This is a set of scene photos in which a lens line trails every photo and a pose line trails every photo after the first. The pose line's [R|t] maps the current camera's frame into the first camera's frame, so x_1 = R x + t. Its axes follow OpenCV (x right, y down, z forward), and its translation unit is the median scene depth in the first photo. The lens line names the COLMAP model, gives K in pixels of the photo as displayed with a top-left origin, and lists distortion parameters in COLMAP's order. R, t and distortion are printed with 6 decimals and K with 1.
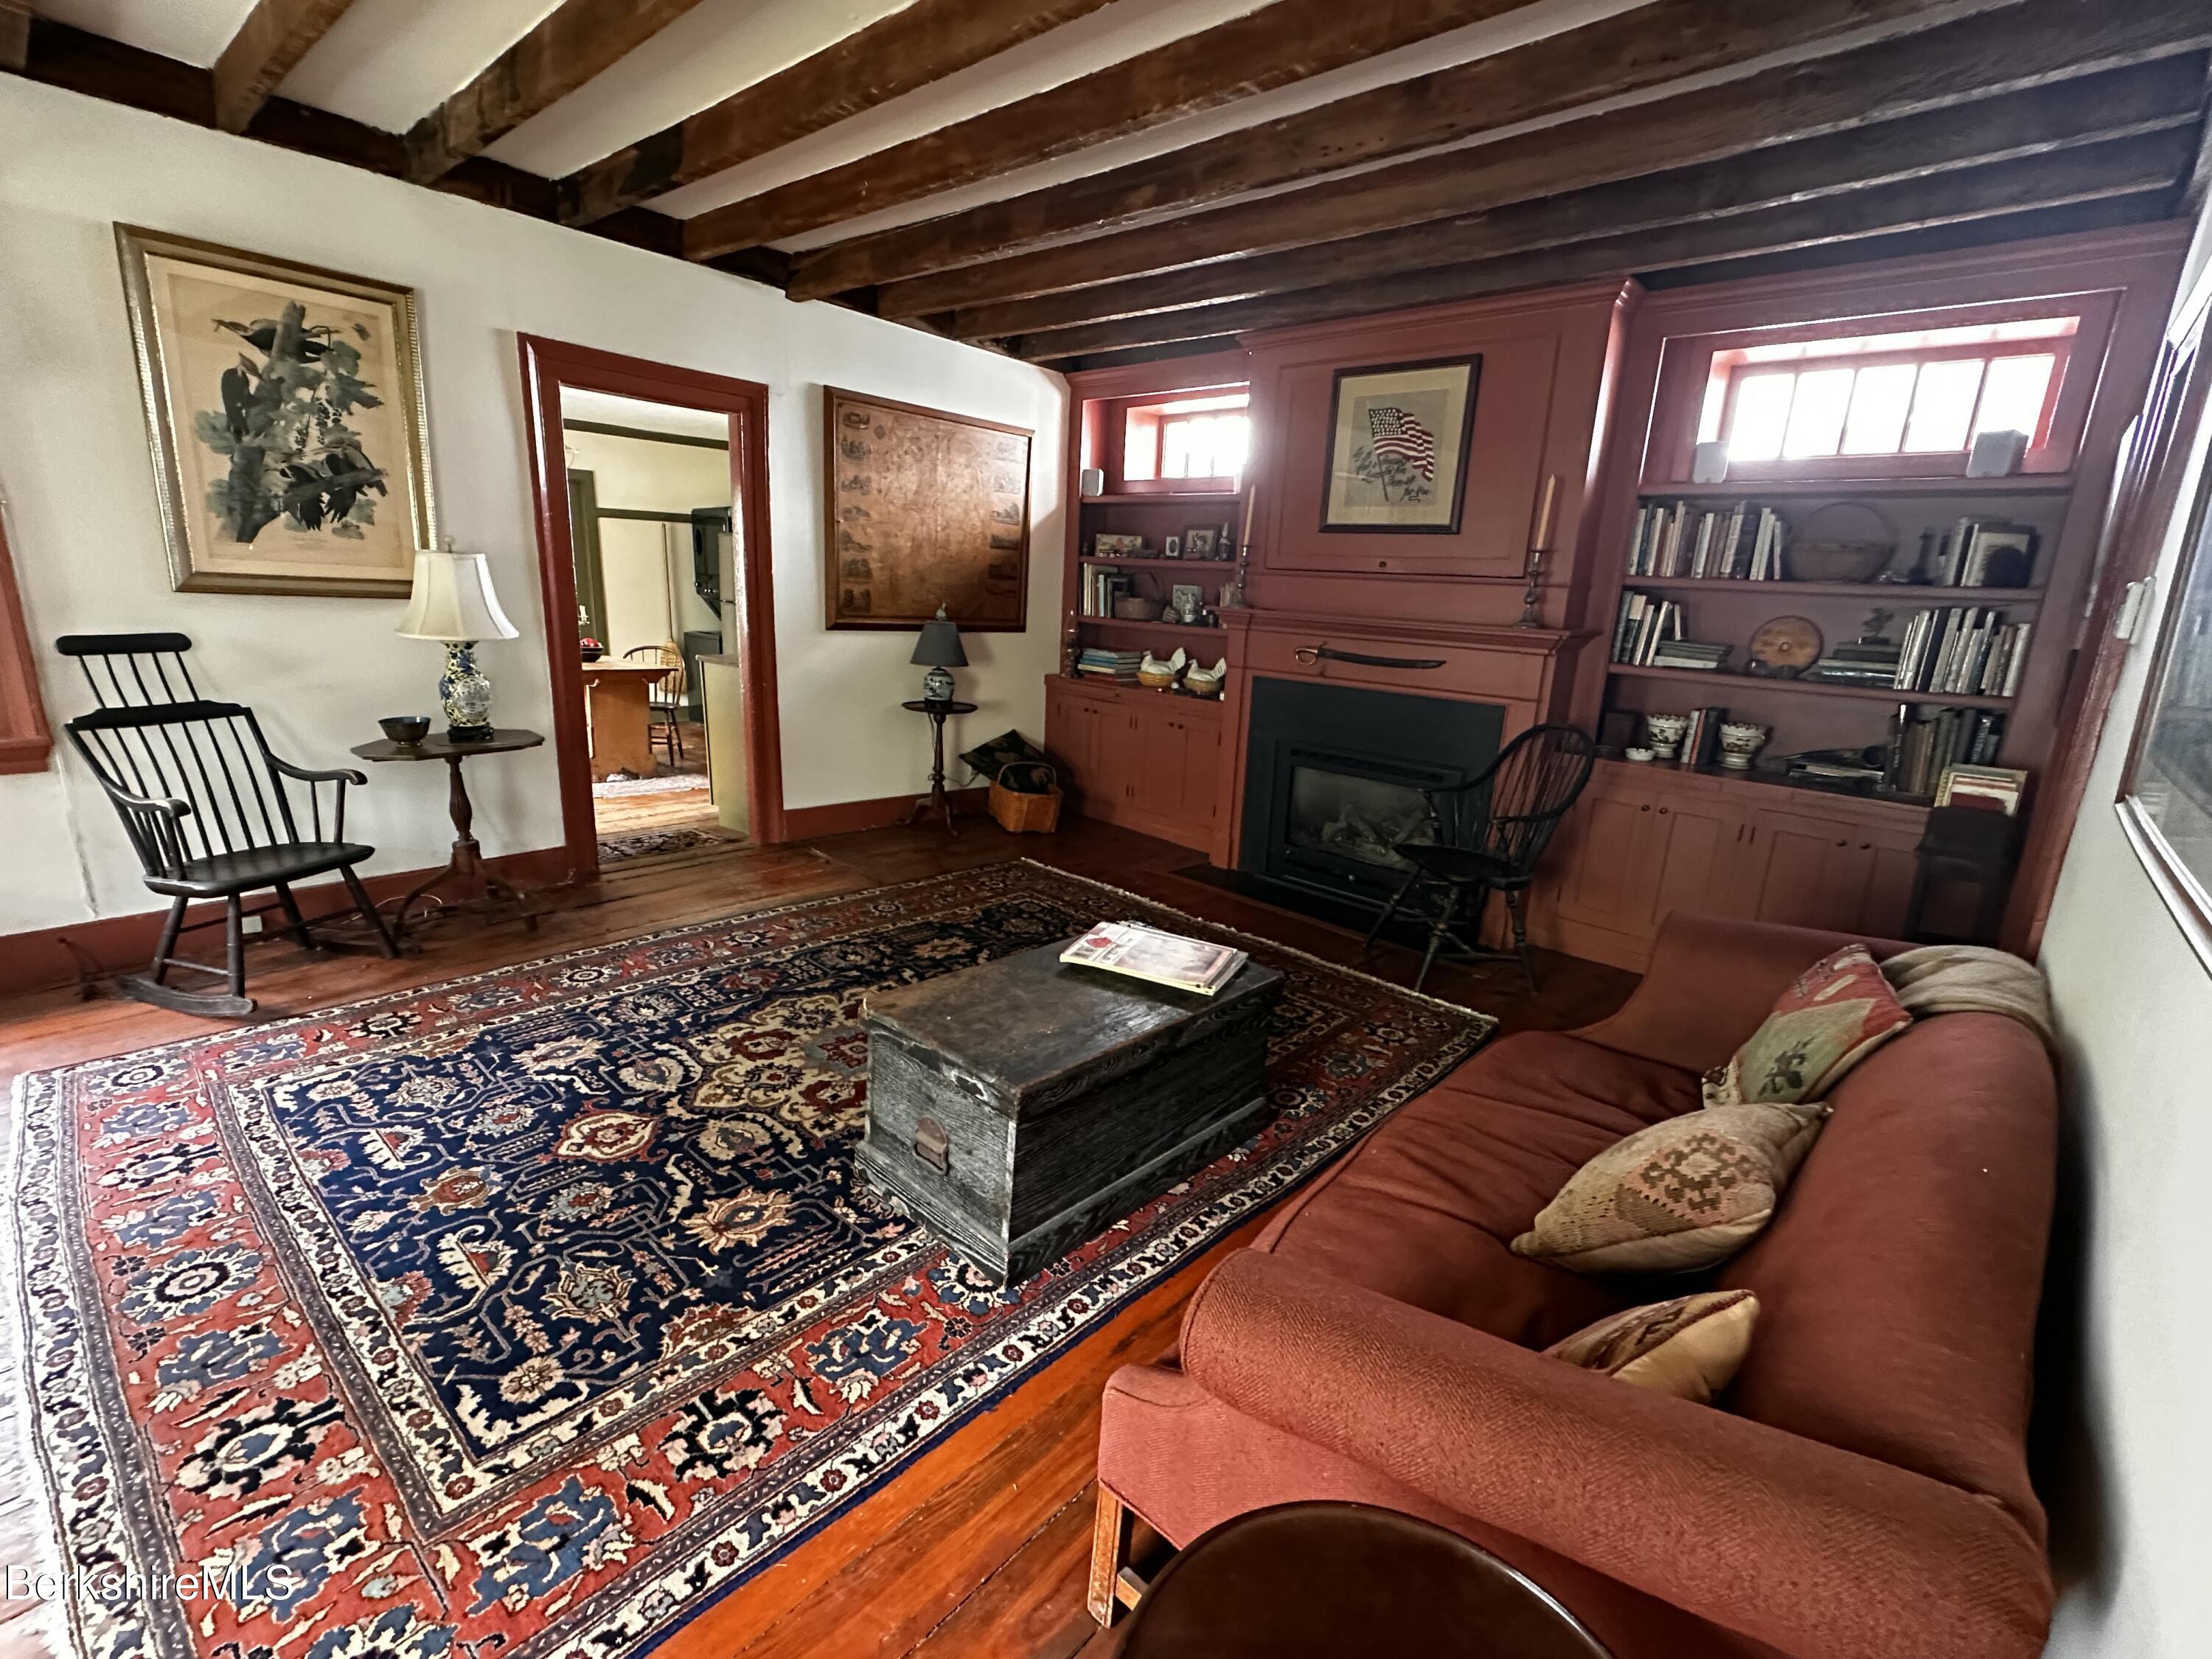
lens RADIAL K [[977.3, 0, 1105.0], [0, 977.3, 834.4], [0, 0, 1]] dist [-0.004158, -0.000852]
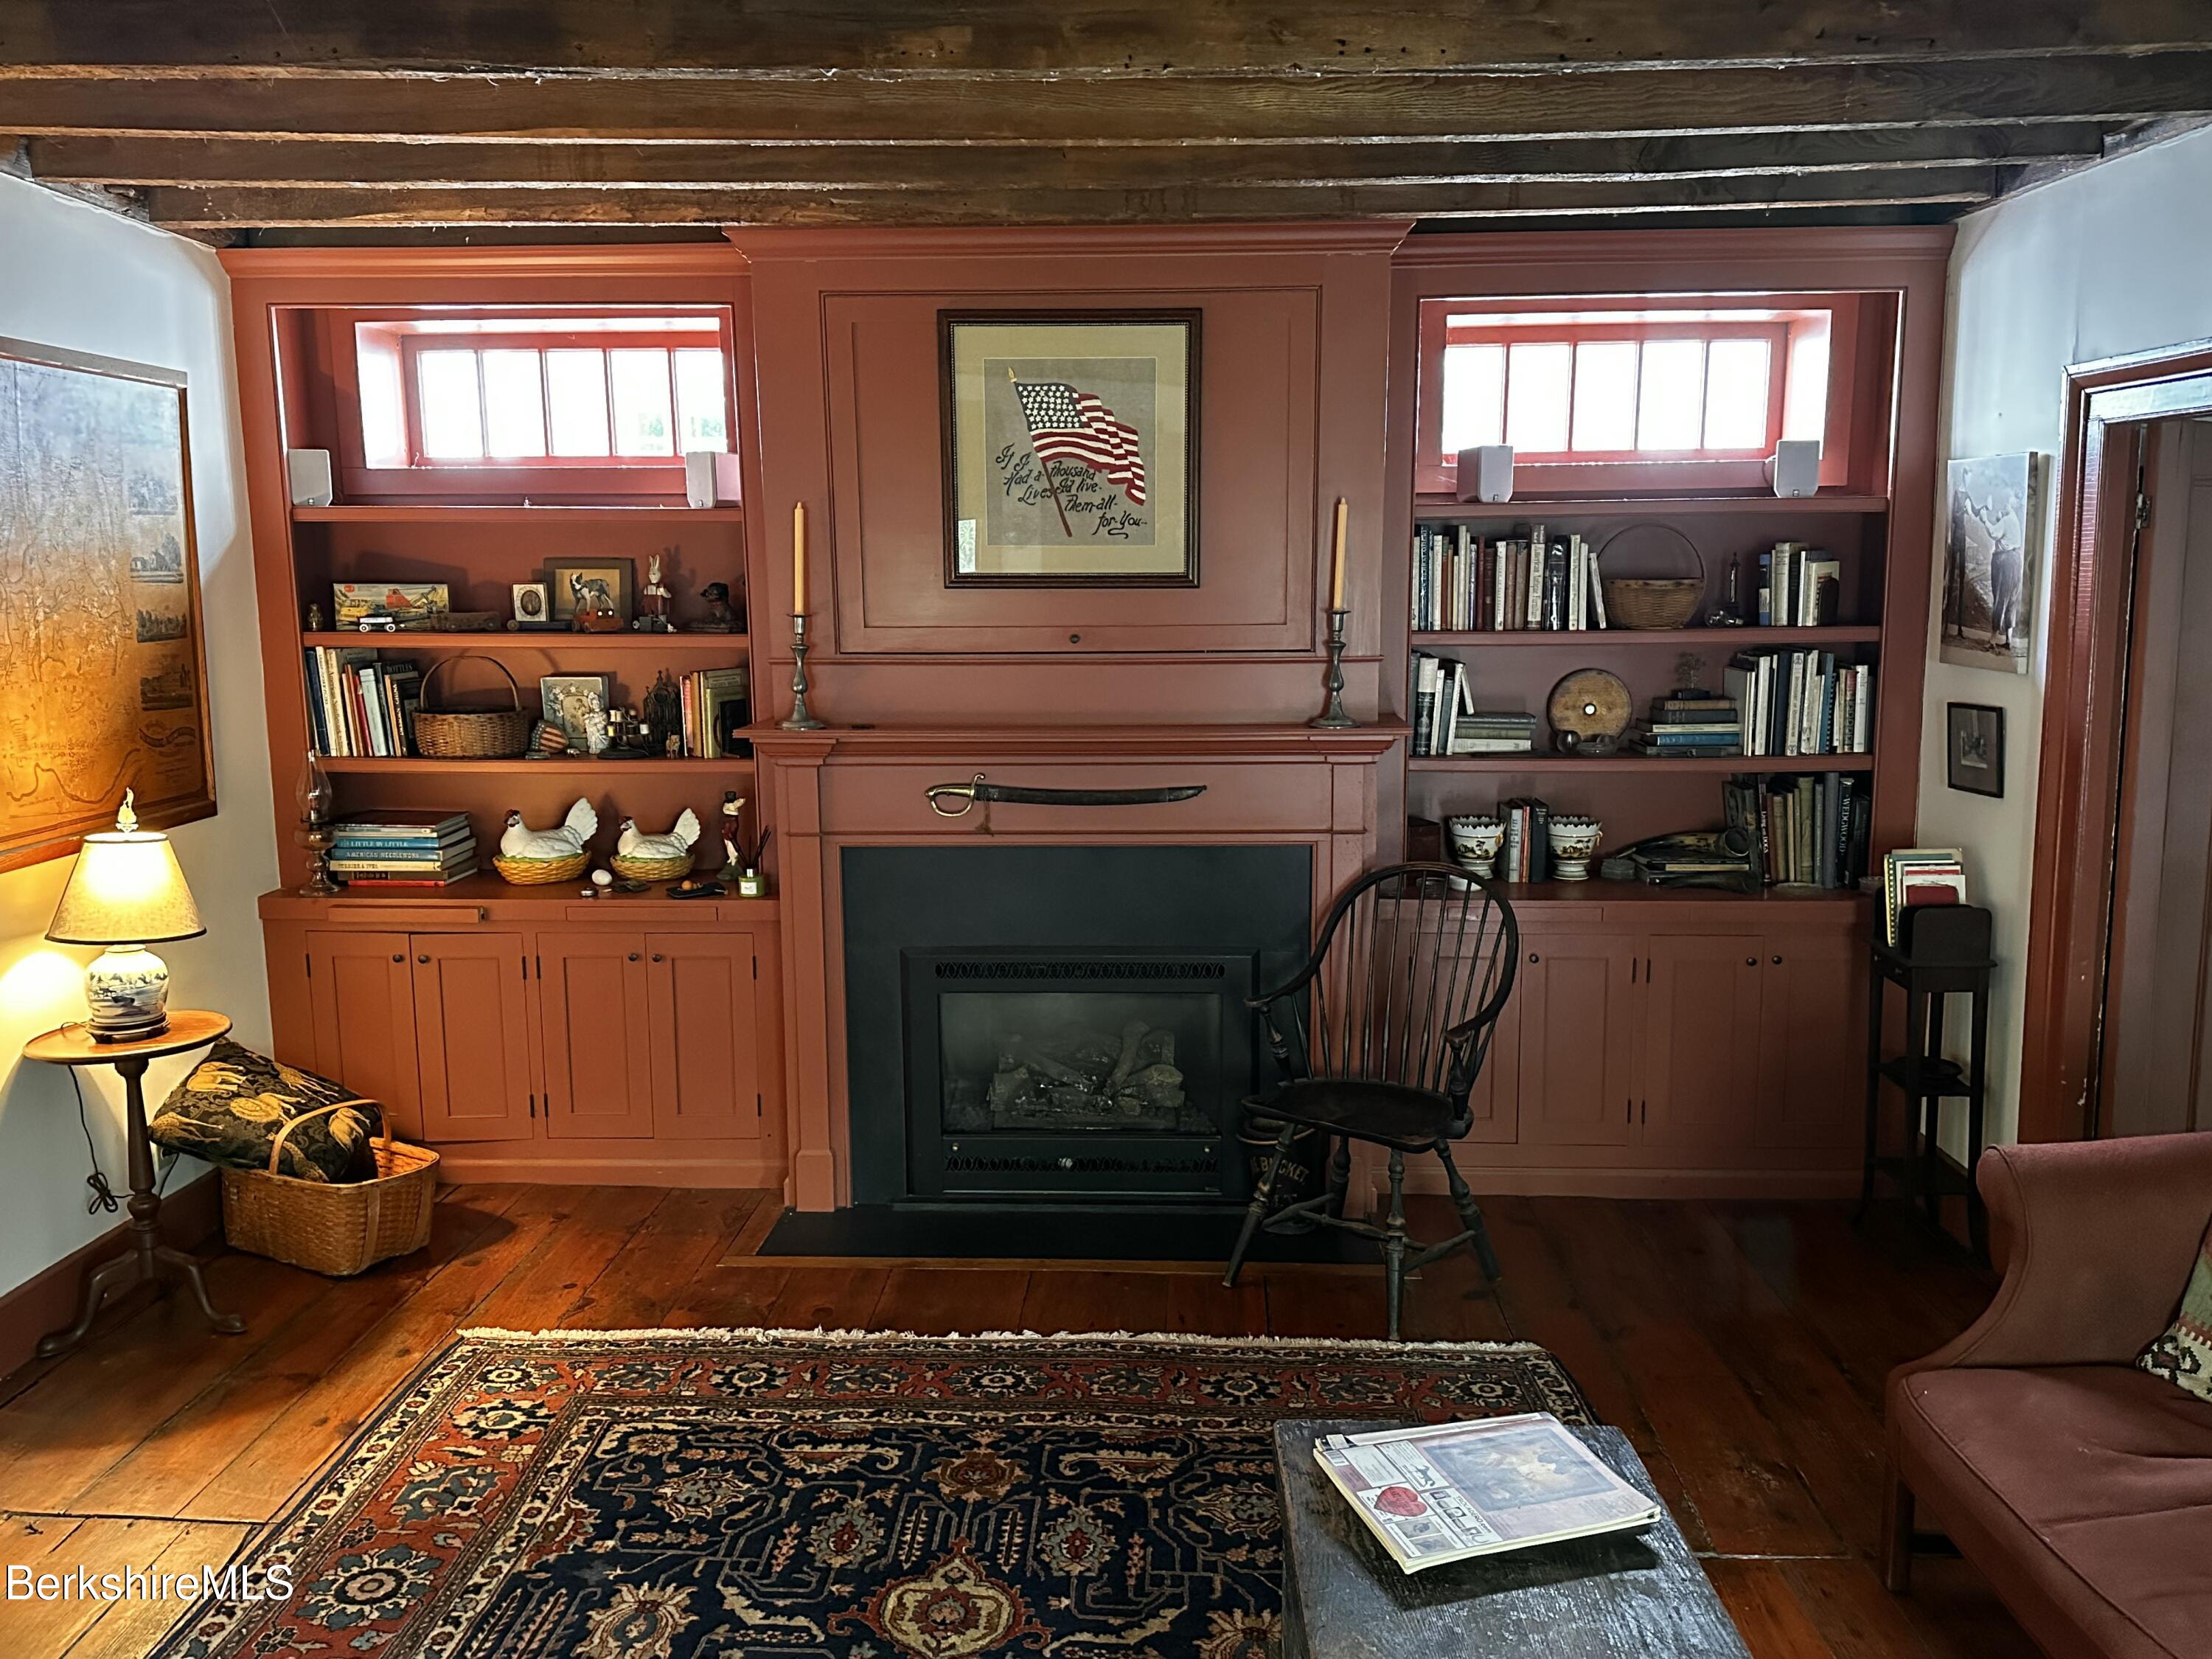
lens RADIAL K [[1730.4, 0, 1111.4], [0, 1730.4, 820.3], [0, 0, 1]] dist [0.067447, -0.008084]
pose [[0.755417, -0.158225, 0.635854, -0.405895], [0.209163, 0.977867, -0.005163, -0.167854], [-0.620964, 0.136897, 0.771792, 0.201896]]
